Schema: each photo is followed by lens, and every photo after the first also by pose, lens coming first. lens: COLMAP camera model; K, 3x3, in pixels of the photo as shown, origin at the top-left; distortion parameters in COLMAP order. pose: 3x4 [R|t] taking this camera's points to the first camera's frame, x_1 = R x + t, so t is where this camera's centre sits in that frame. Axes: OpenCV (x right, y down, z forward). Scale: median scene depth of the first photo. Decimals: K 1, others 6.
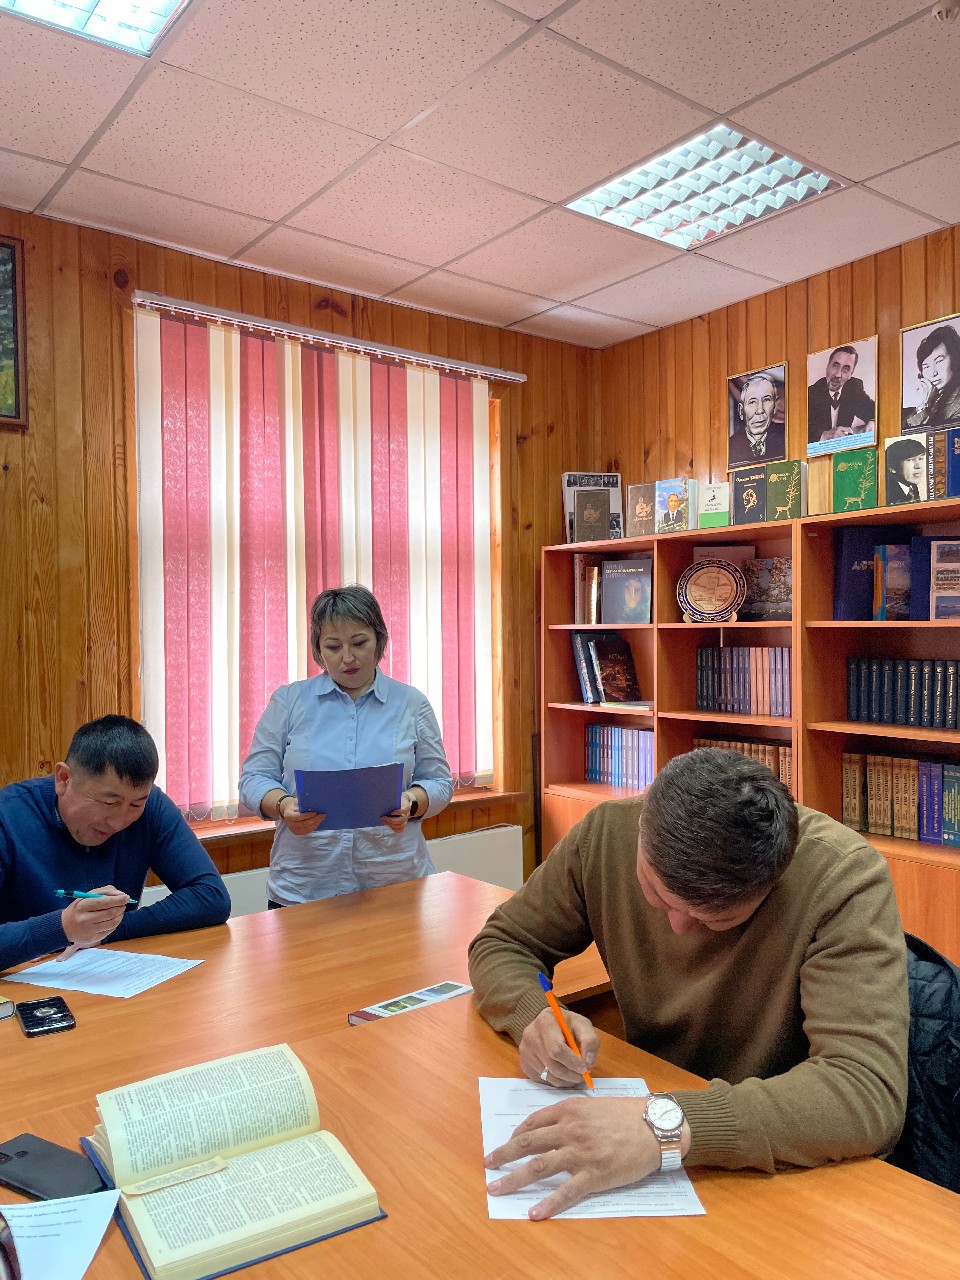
lens RADIAL K [[981.7, 0, 473.0], [0, 981.7, 642.0], [0, 0, 1]] dist [0.098454, -0.103903]
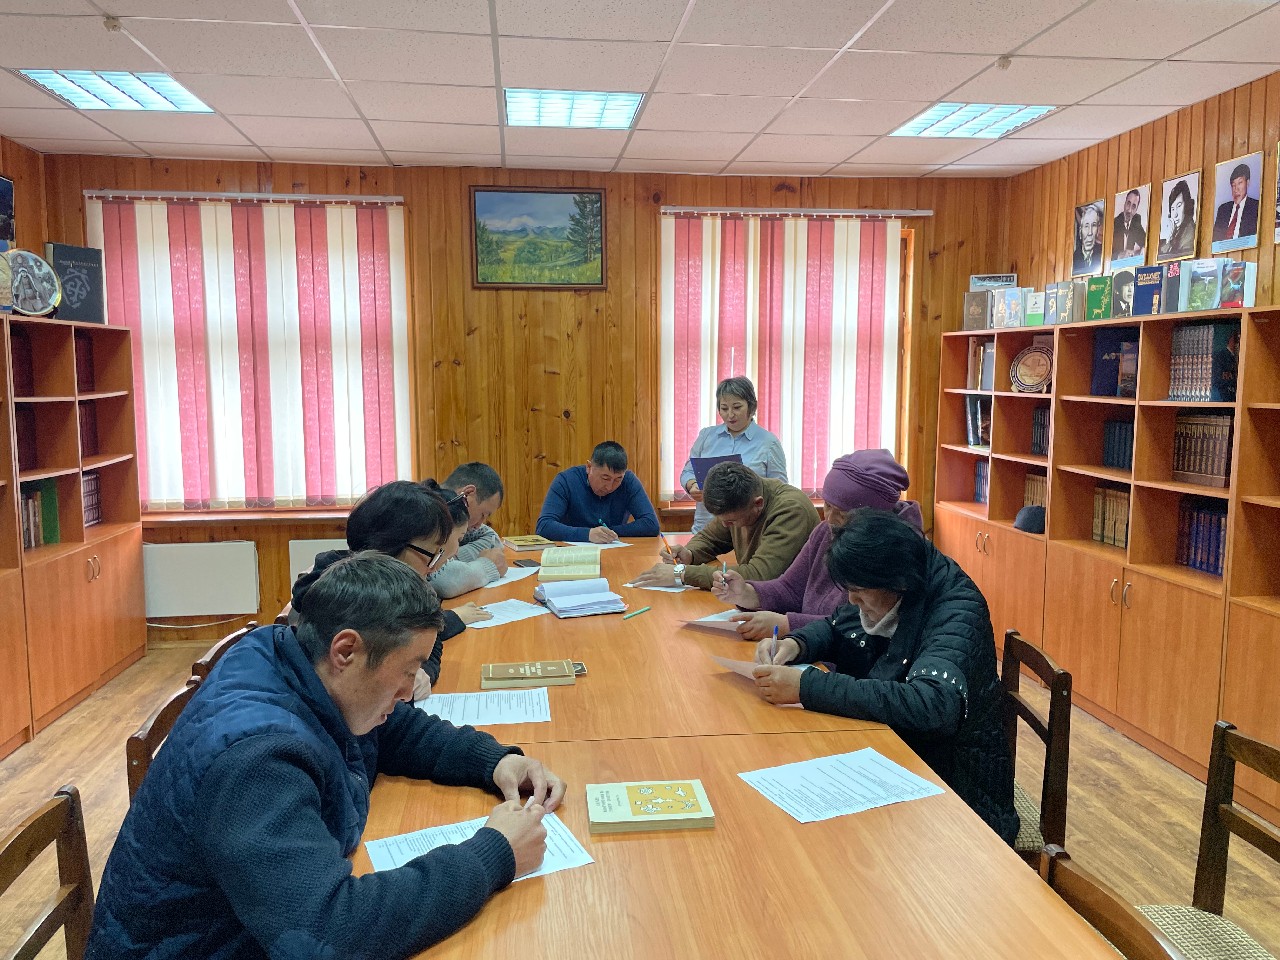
lens RADIAL K [[981.7, 0, 640.0], [0, 981.7, 480.0], [0, 0, 1]] dist [0.098454, -0.103903]
pose [[0.863535, 0.062647, -0.500383, 0.503635], [-0.005570, 0.993378, 0.114756, -0.057782], [0.504258, -0.096309, 0.858166, -0.546787]]
